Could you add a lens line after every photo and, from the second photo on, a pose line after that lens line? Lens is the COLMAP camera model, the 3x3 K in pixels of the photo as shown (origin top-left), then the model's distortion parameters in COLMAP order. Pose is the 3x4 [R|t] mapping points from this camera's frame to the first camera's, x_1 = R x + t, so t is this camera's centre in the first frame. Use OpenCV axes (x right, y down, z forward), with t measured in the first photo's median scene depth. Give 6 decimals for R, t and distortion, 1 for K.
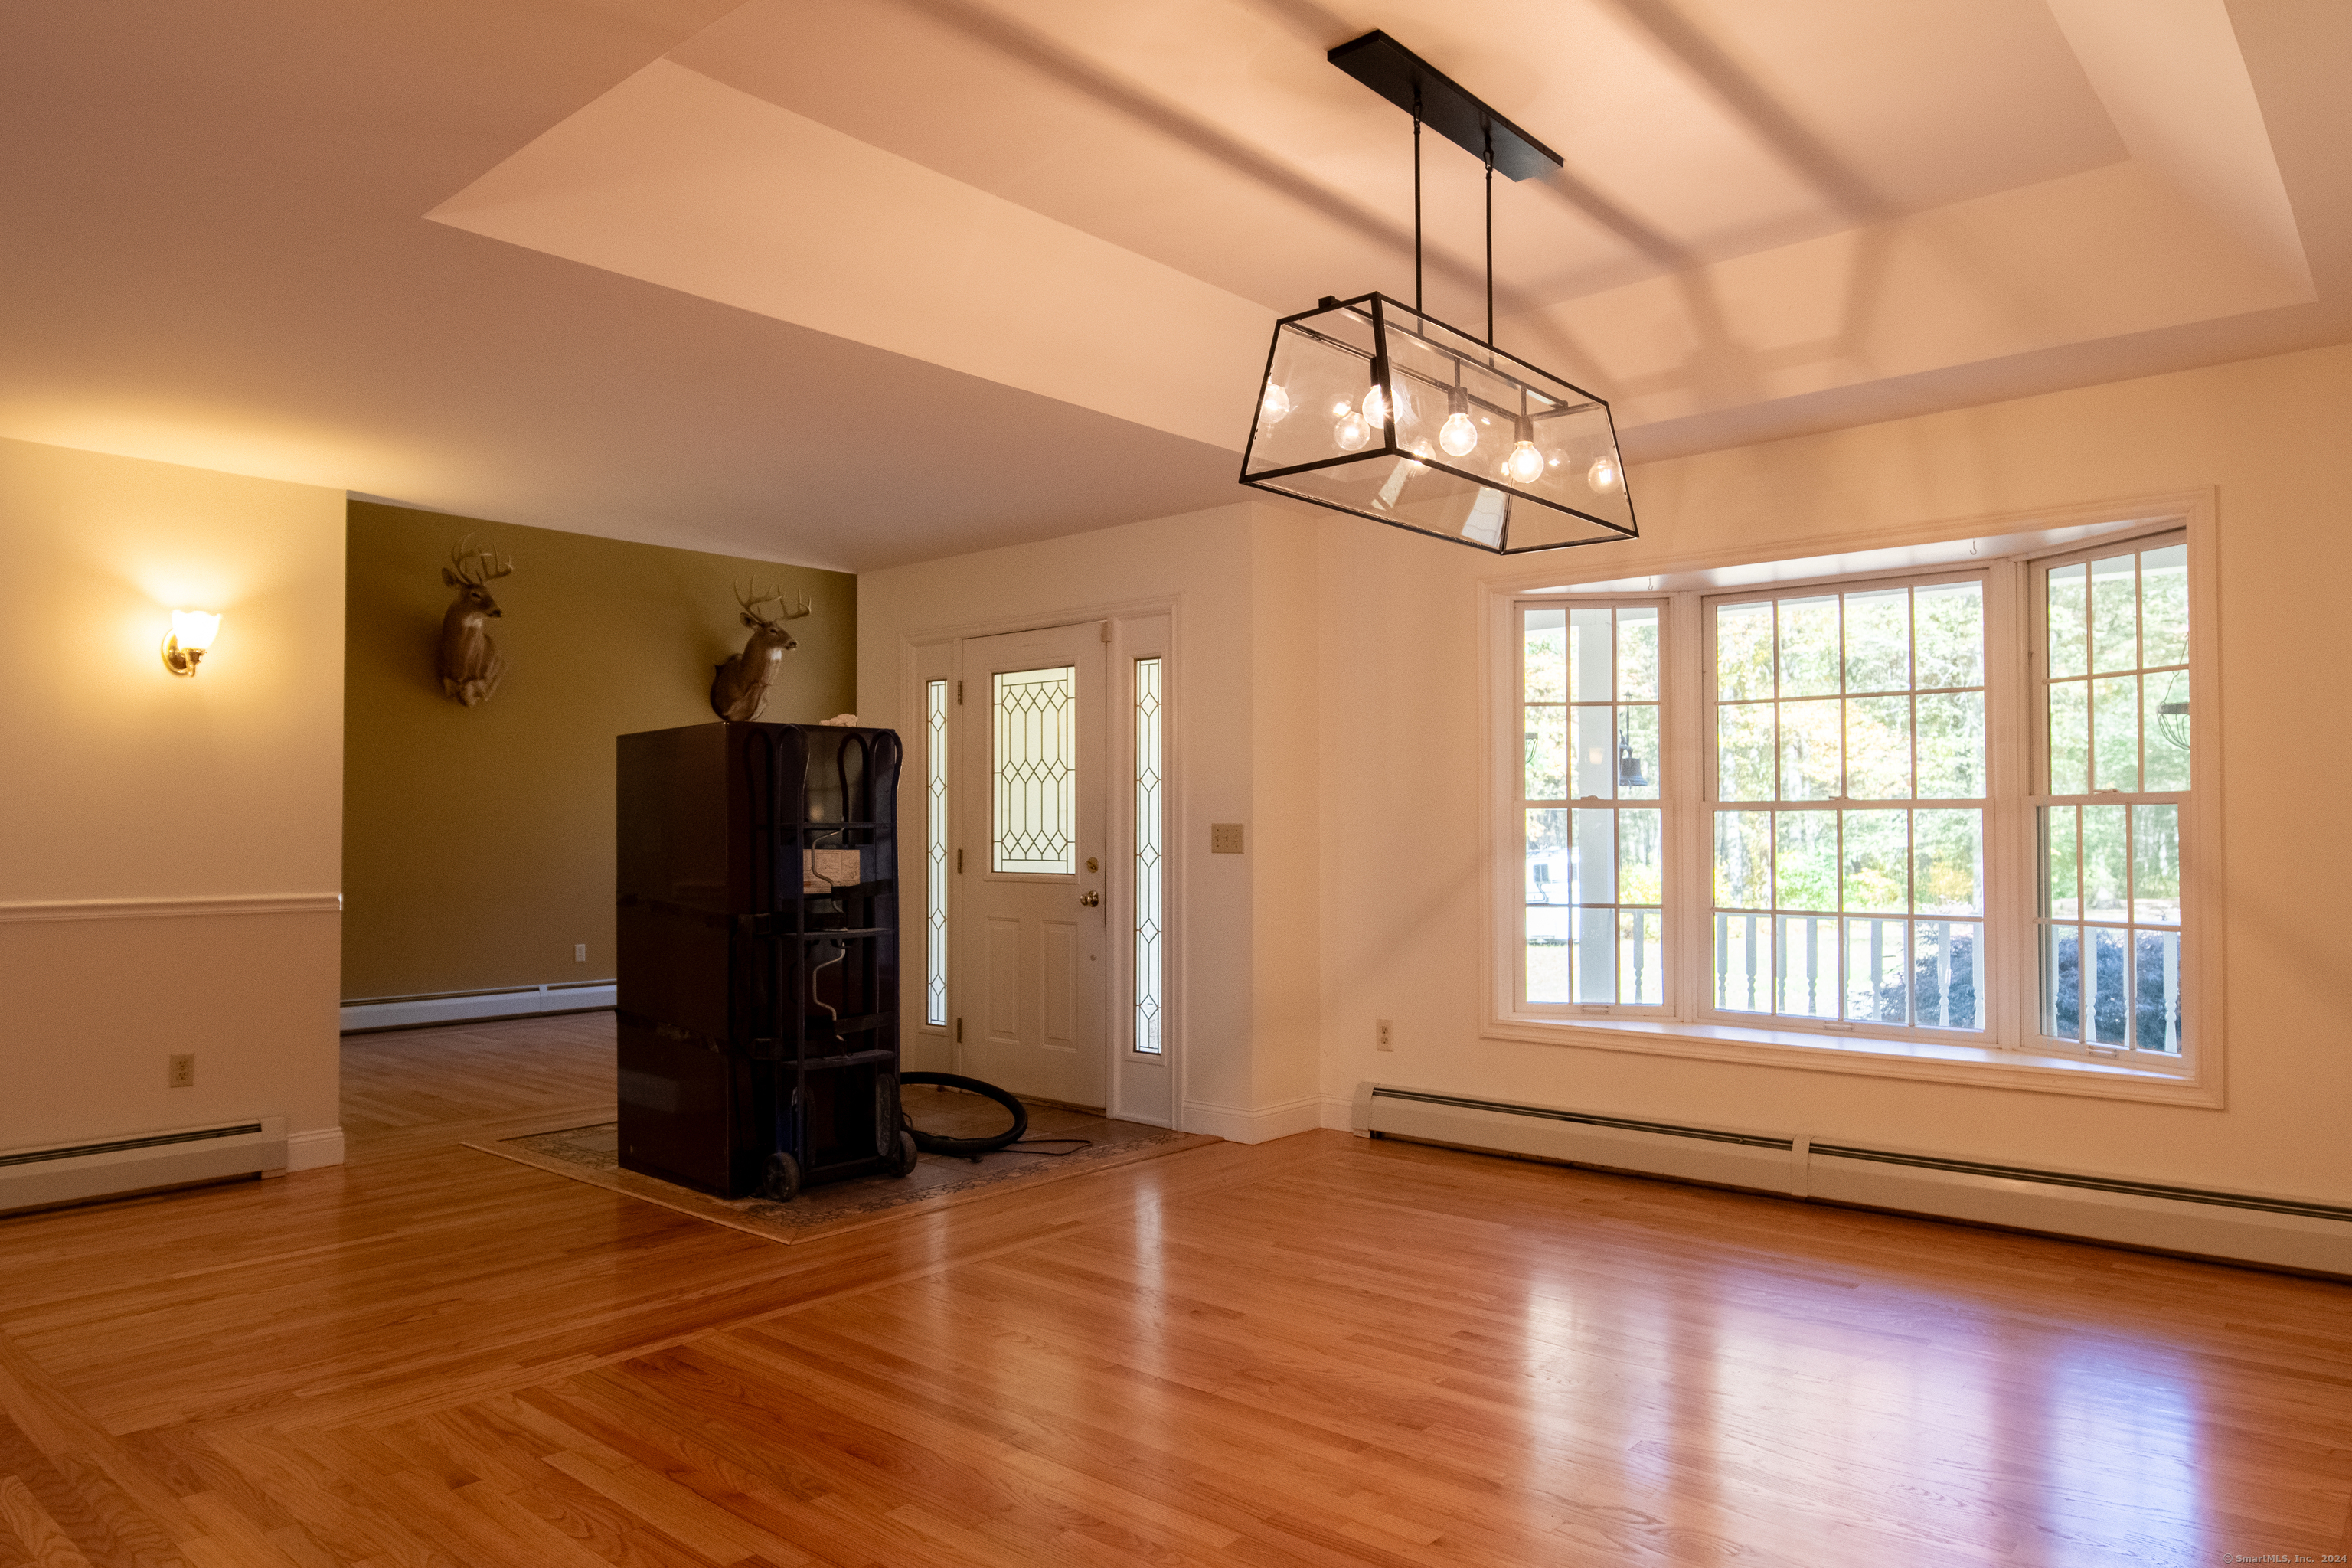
lens RADIAL K [[1504.7, 0, 1207.0], [0, 1504.7, 791.1], [0, 0, 1]] dist [-0.019739, -0.002480]
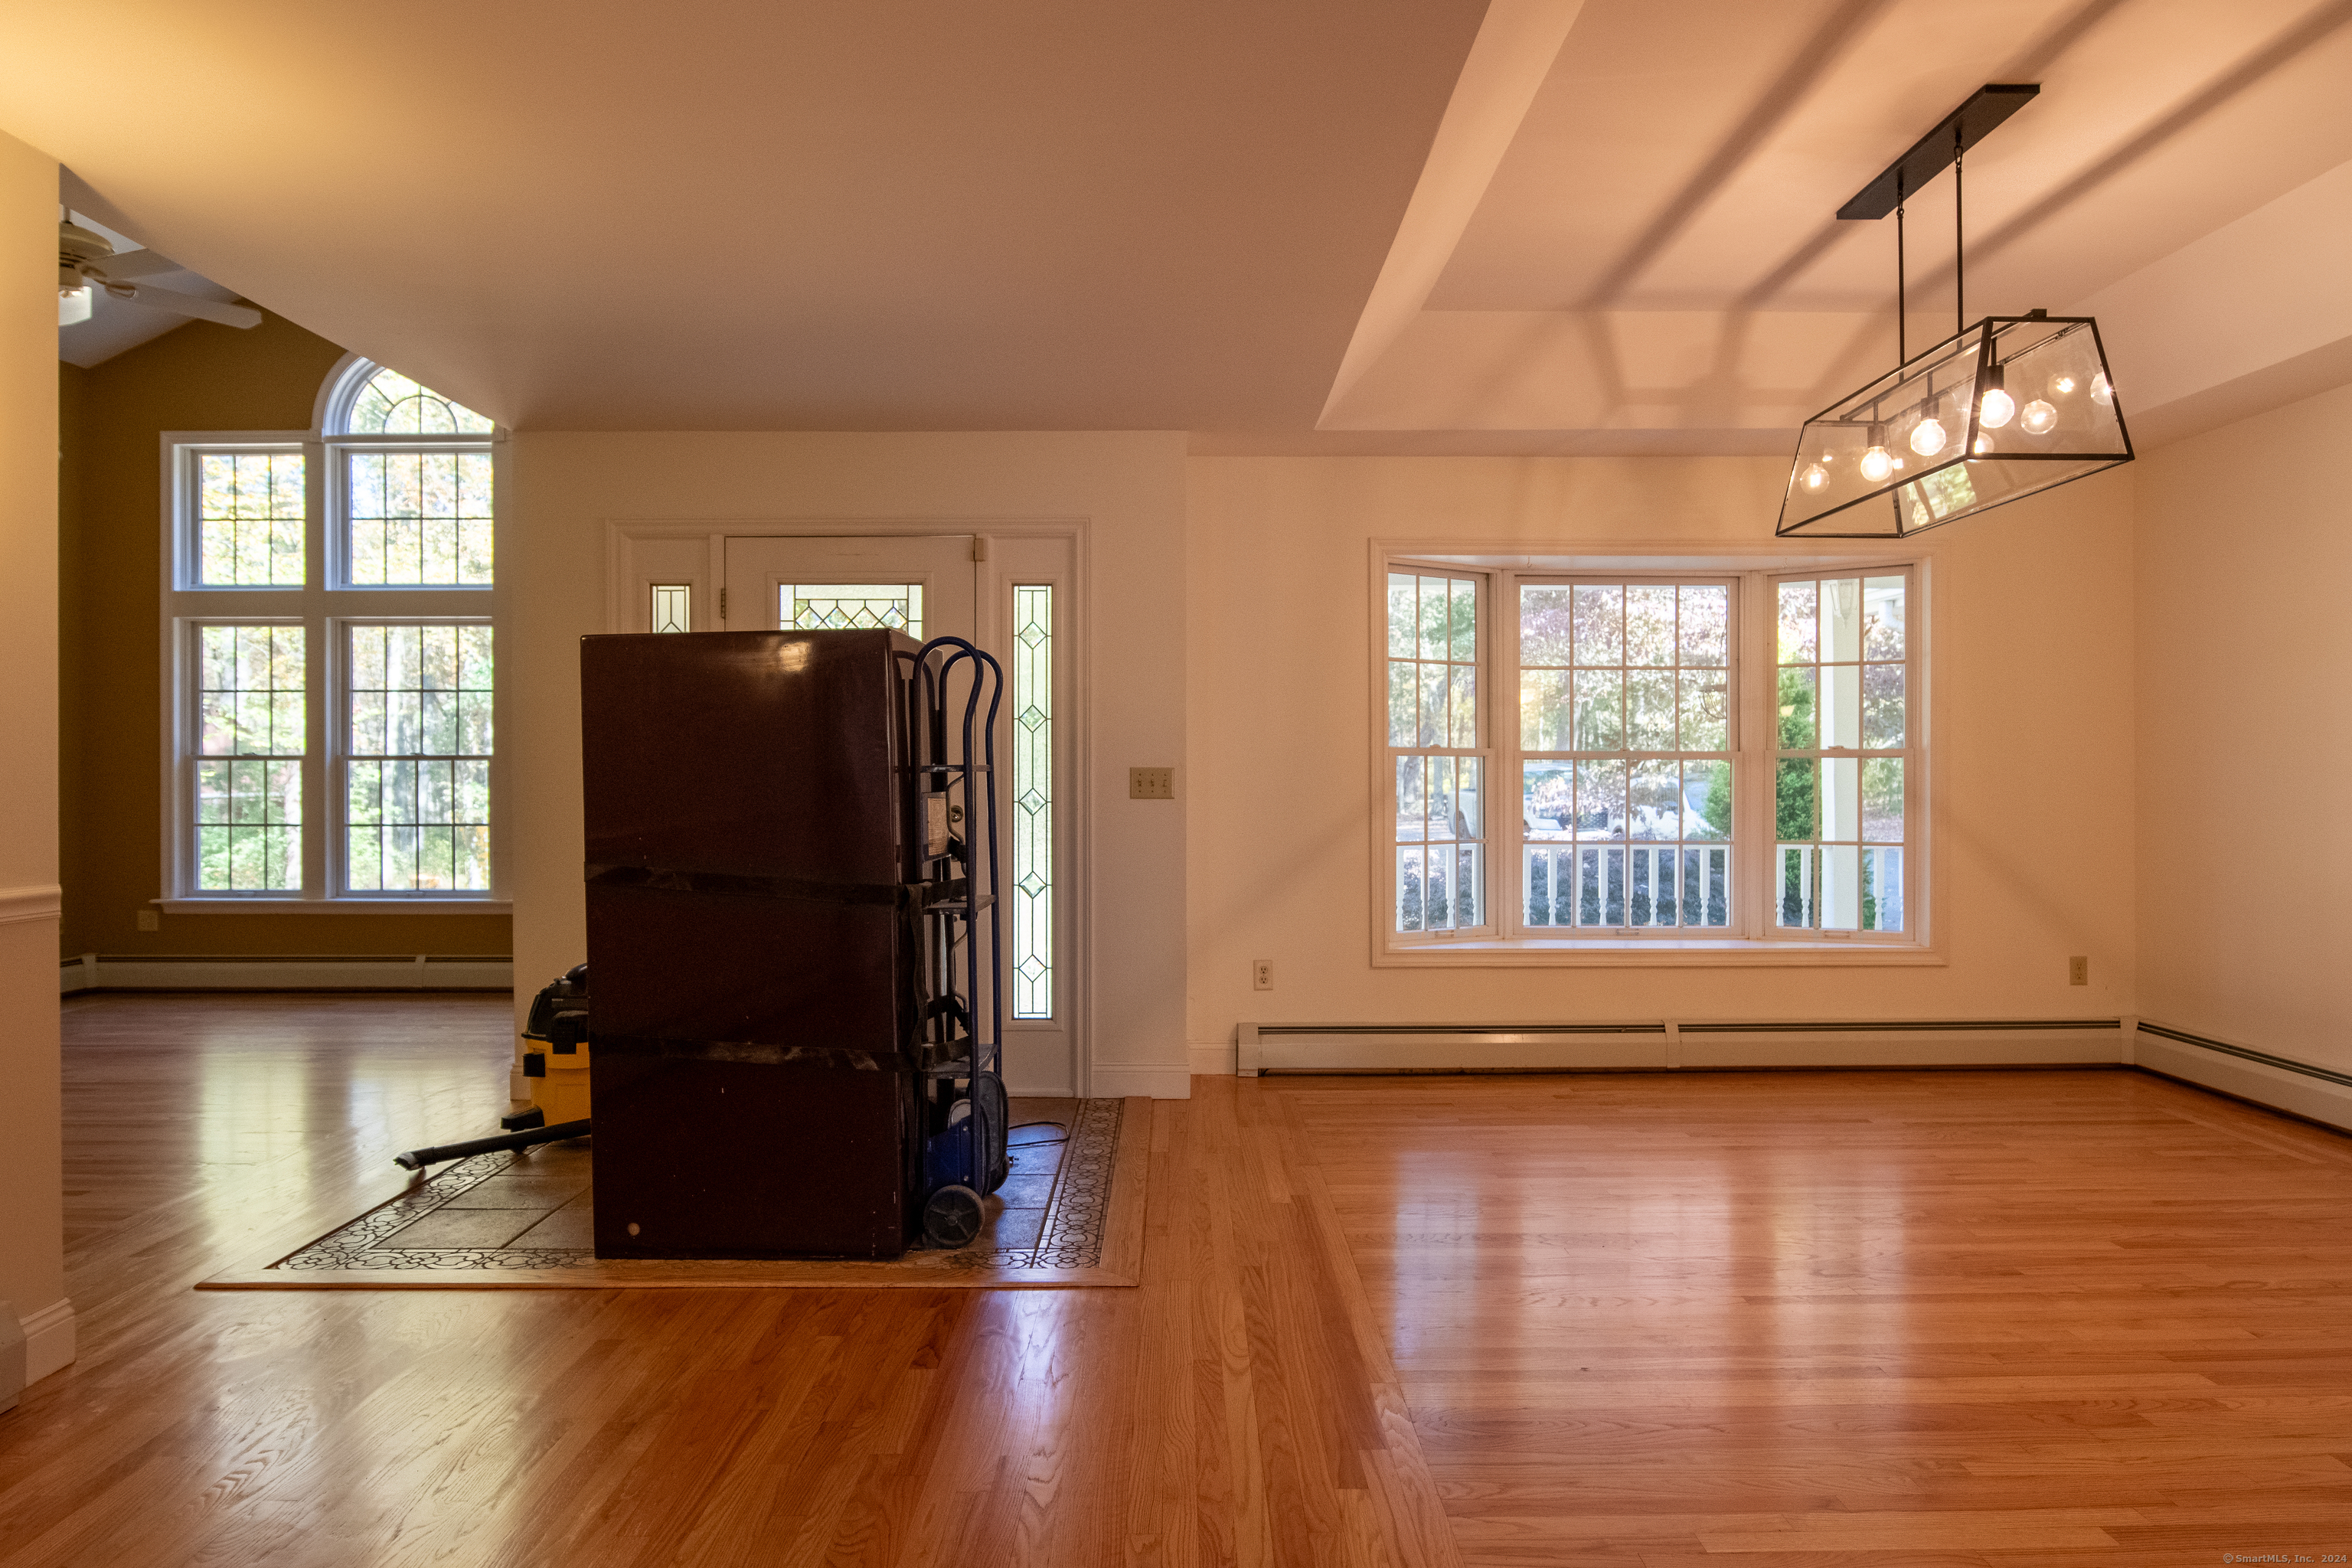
lens RADIAL K [[1449.0, 0, 1173.6], [0, 1449.0, 785.4], [0, 0, 1]] dist [-0.016435, -0.000015]
pose [[0.754896, -0.004320, 0.655830, -0.612460], [-0.017965, 0.999467, 0.027262, 0.008139], [-0.655598, -0.032362, 0.754416, 0.320072]]
